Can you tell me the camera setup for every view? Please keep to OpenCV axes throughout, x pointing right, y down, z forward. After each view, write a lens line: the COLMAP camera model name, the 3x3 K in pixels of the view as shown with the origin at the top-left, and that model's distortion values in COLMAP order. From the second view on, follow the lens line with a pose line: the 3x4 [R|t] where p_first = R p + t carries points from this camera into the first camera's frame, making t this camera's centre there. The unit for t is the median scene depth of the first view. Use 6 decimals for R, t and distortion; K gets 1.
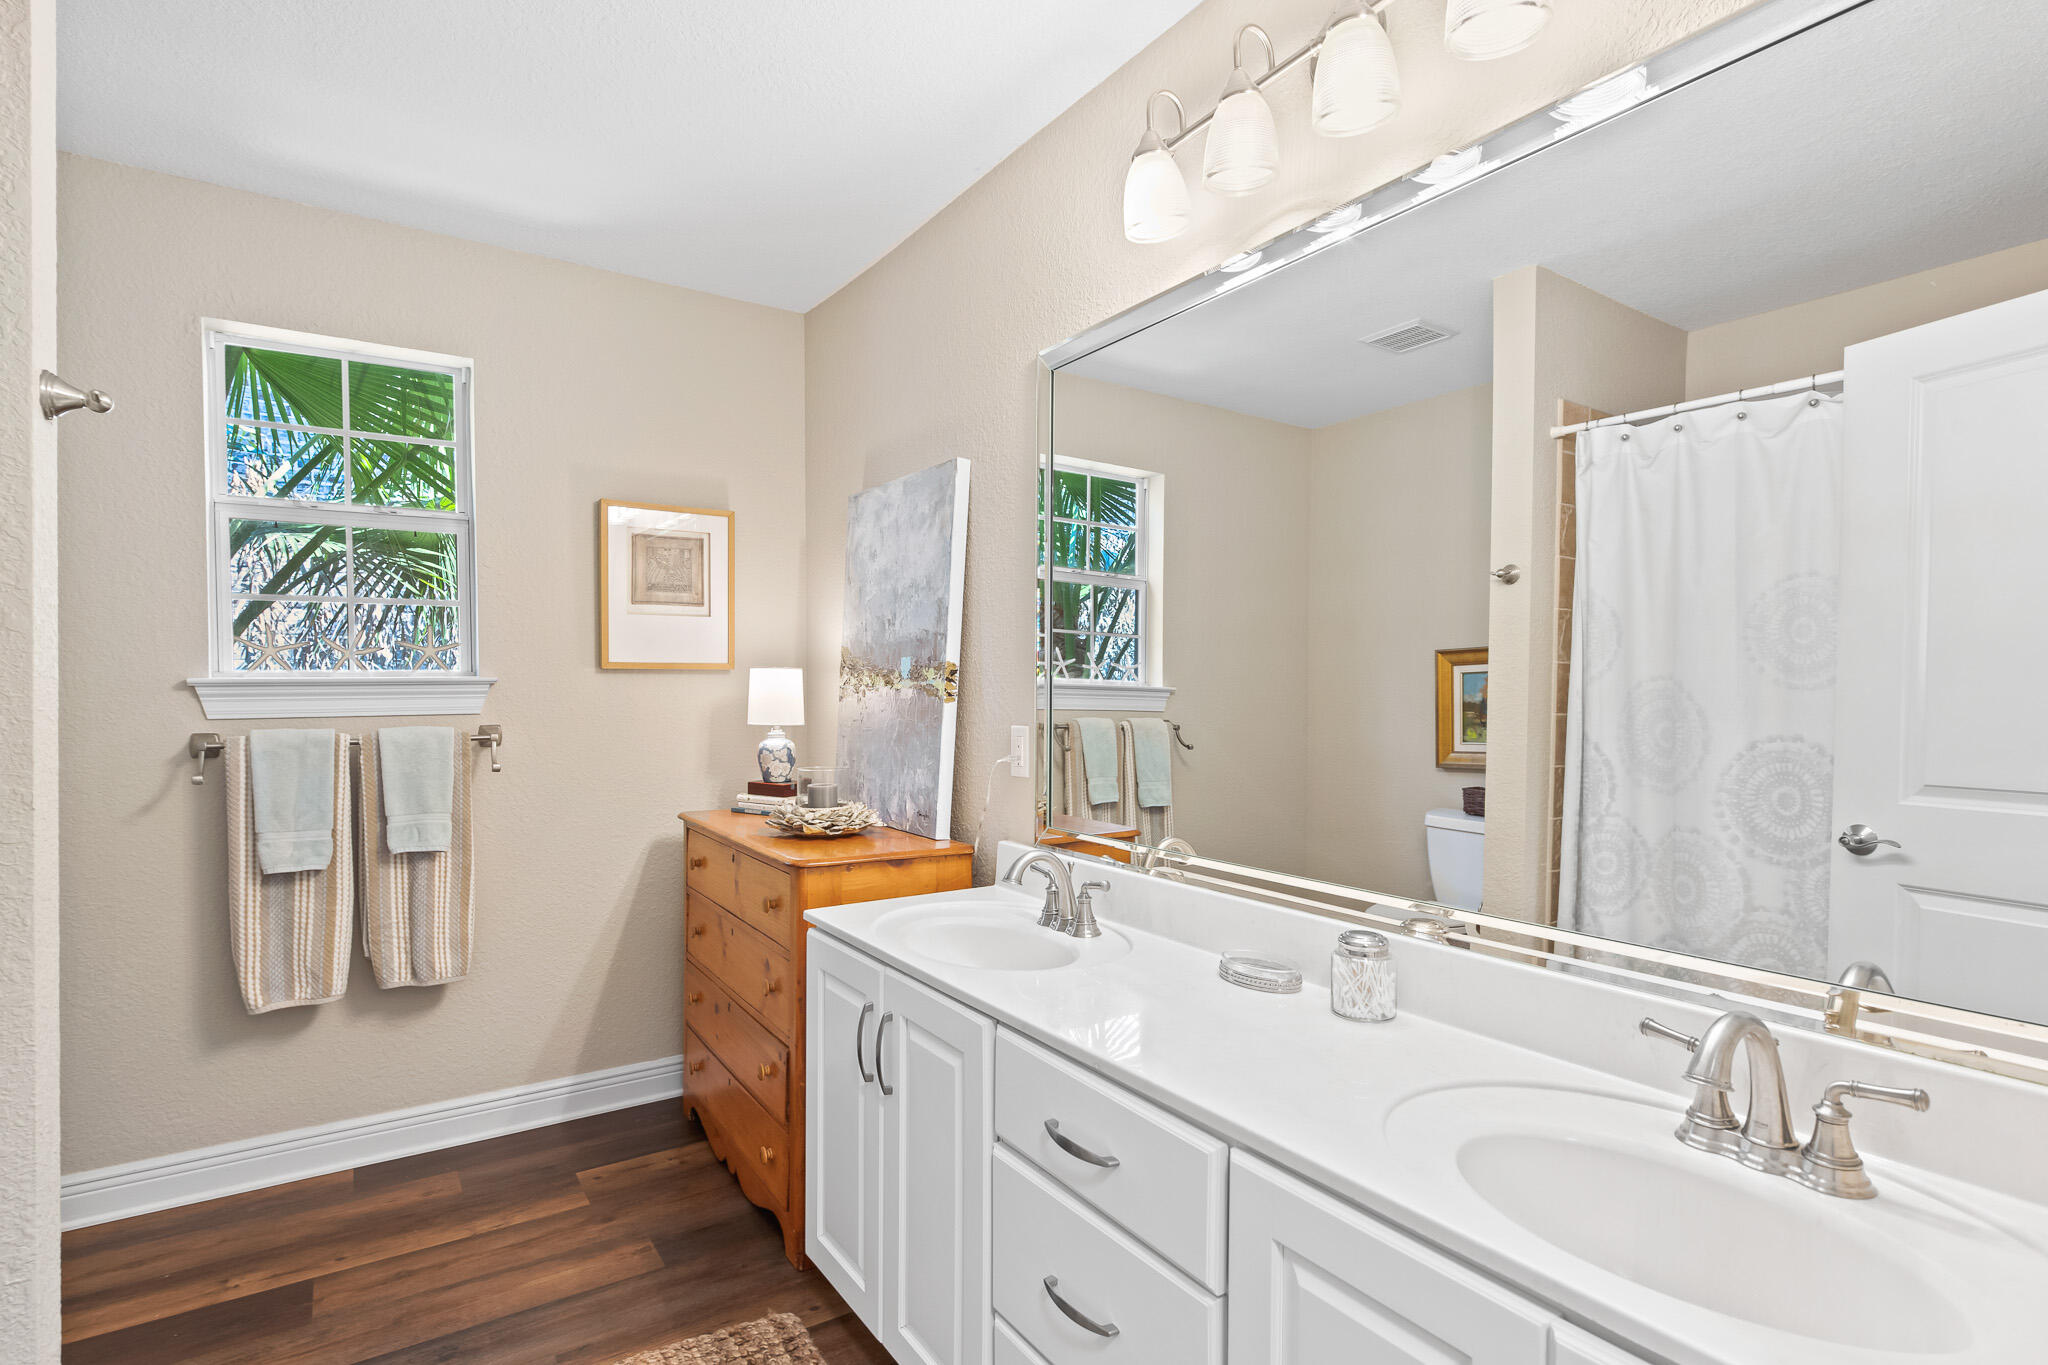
lens RADIAL K [[1045.0, 0, 1011.1], [0, 1045.0, 699.7], [0, 0, 1]] dist [0.008748, -0.004728]
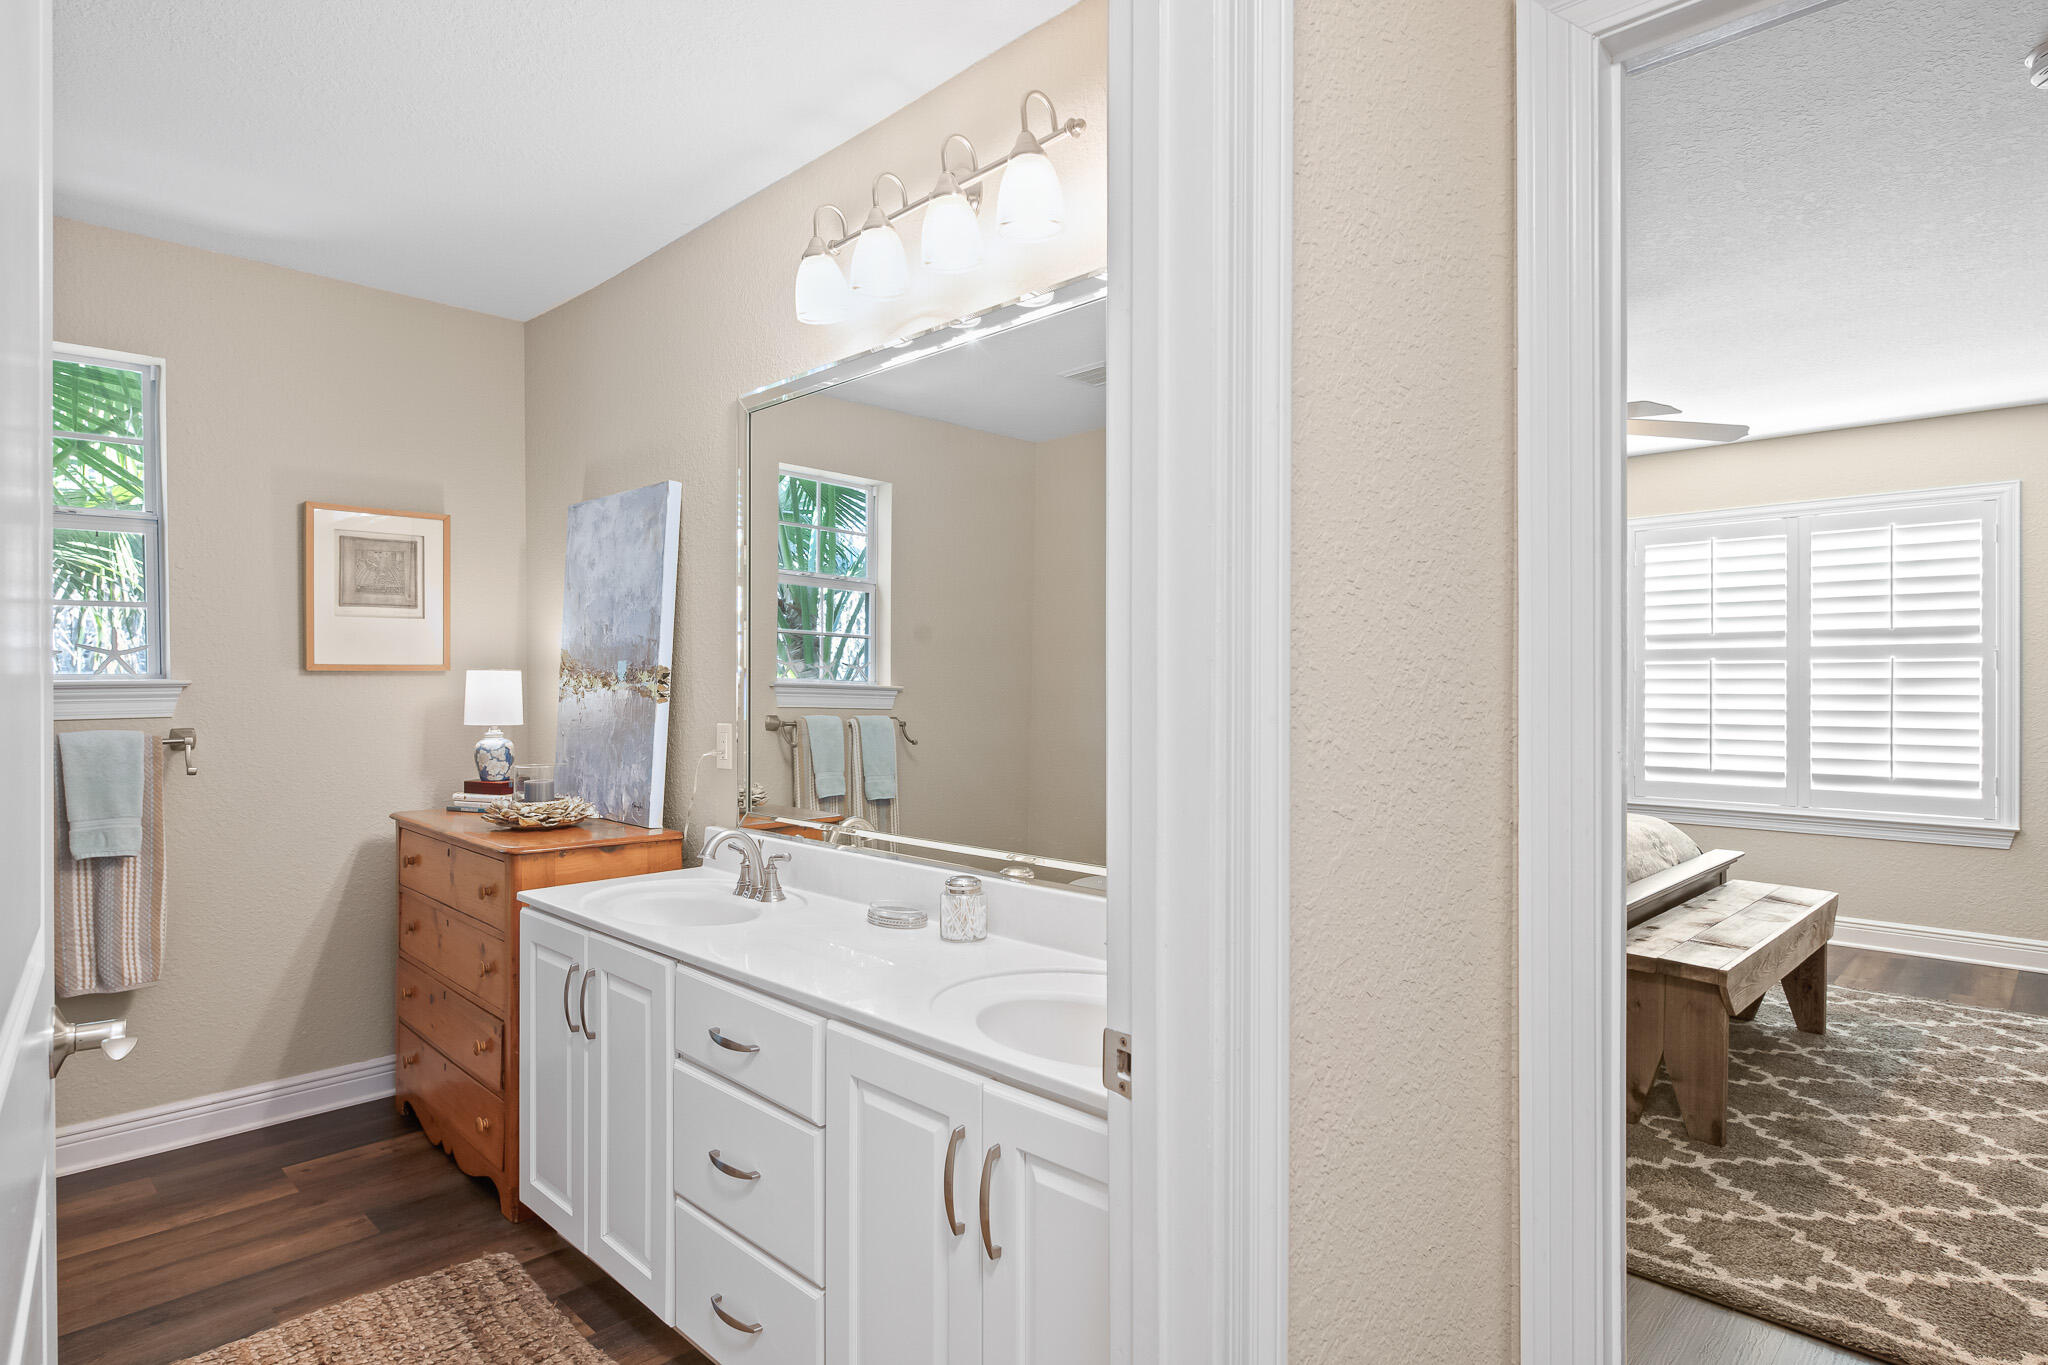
lens RADIAL K [[1189.7, 0, 1054.4], [0, 1189.7, 681.7], [0, 0, 1]] dist [0.001251, -0.003609]
pose [[0.978101, -0.003194, 0.208104, 0.082722], [0.005164, 0.999947, -0.008924, -0.006118], [-0.208065, 0.009803, 0.978066, -0.302320]]
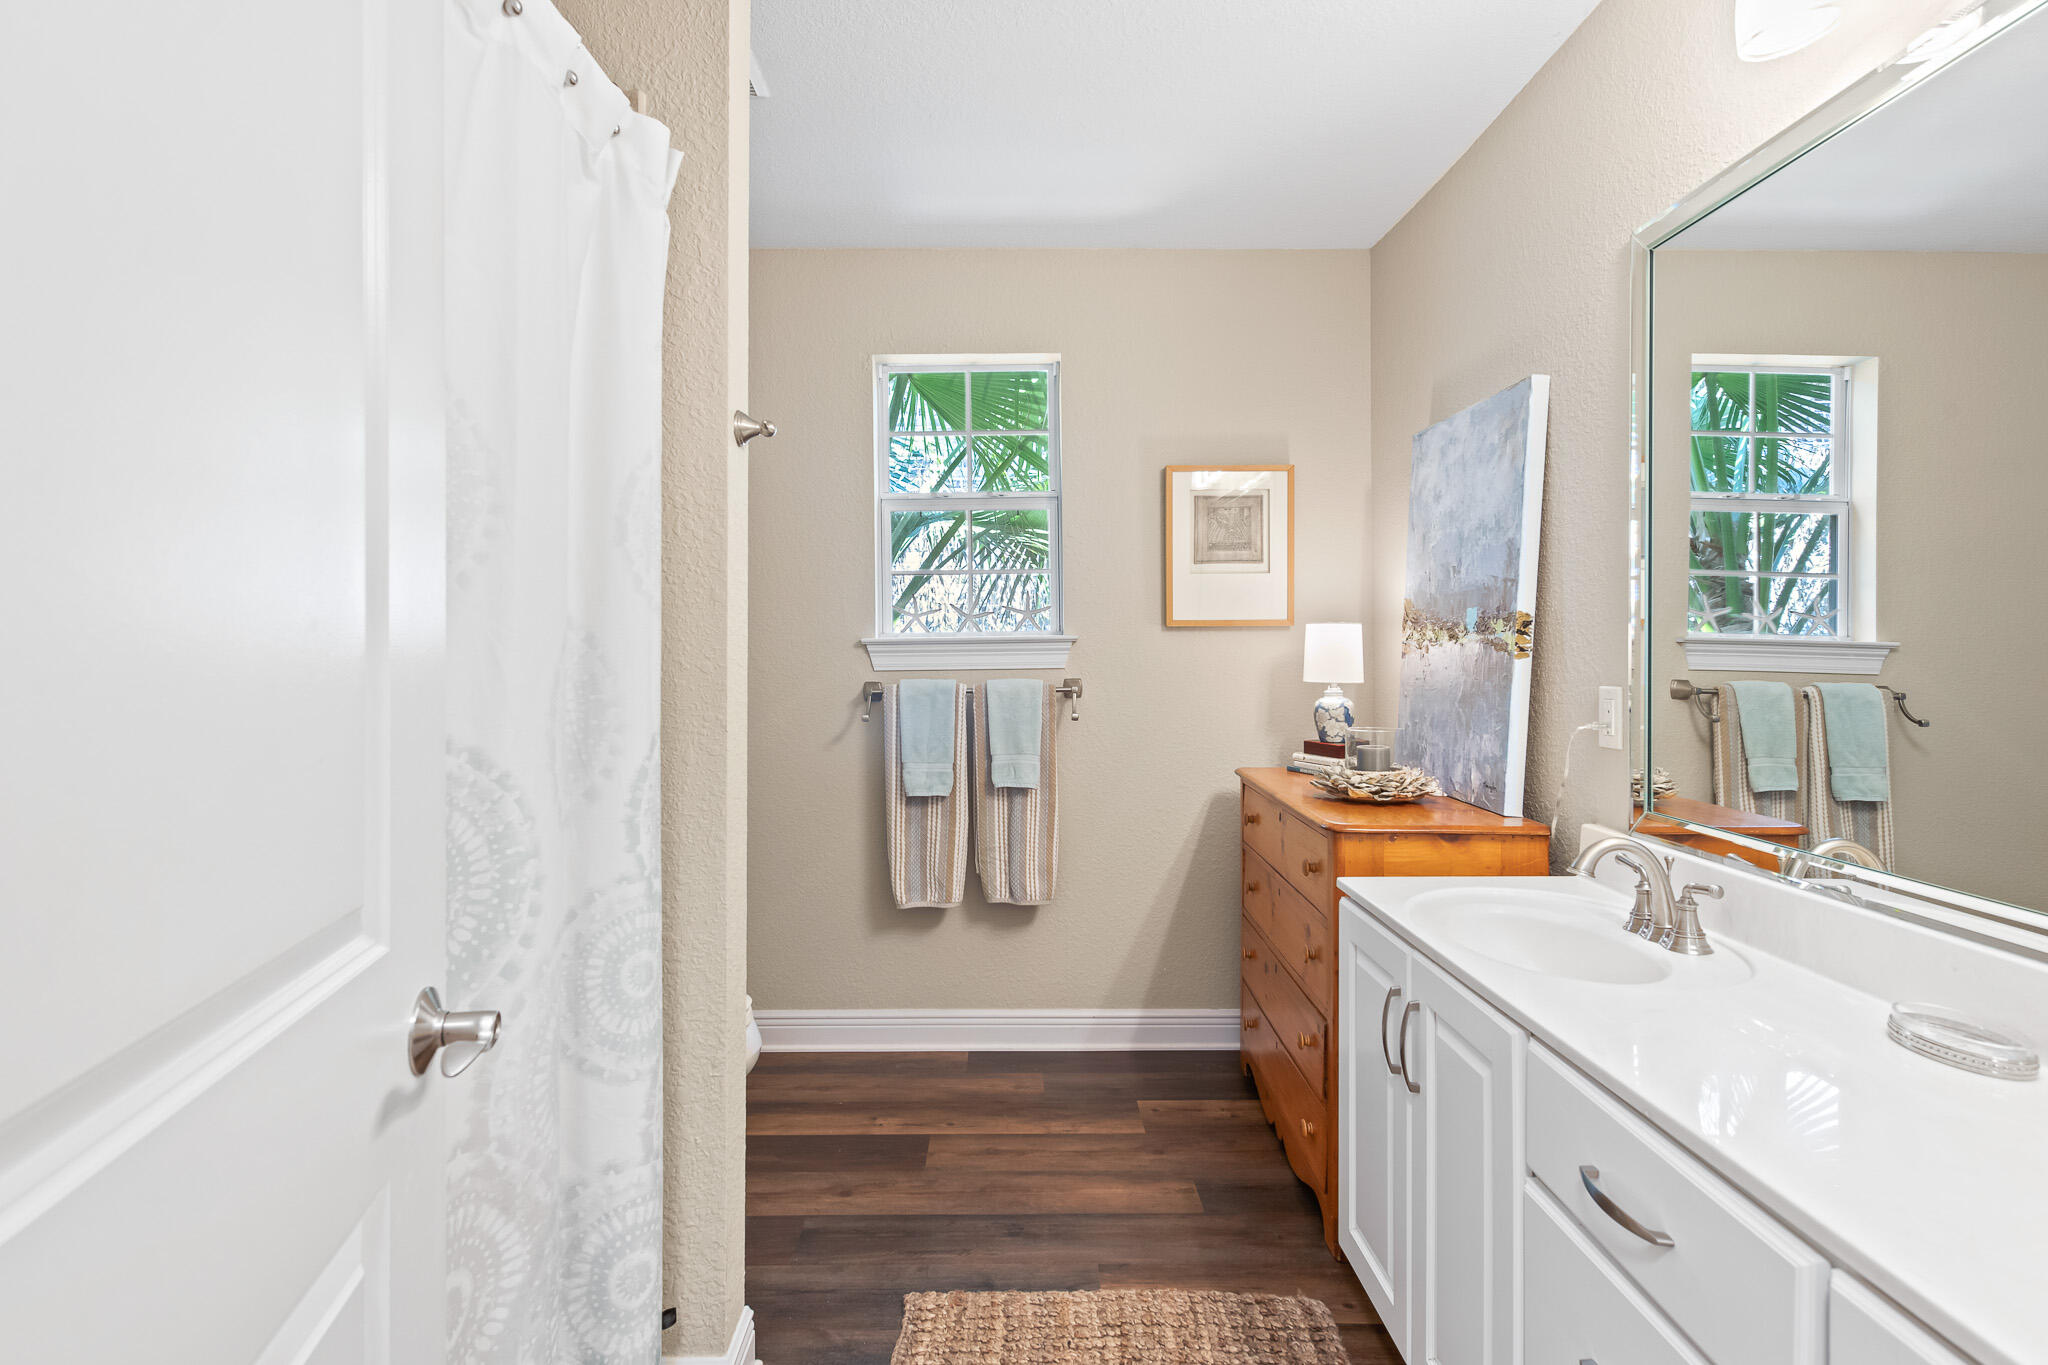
lens RADIAL K [[1045.0, 0, 992.5], [0, 1045.0, 649.3], [0, 0, 1]] dist [0.008748, -0.004728]
pose [[0.826312, -0.002785, -0.563206, 0.065980], [-0.003766, 0.999938, -0.010471, 0.005686], [0.563200, 0.010774, 0.826250, 0.036047]]
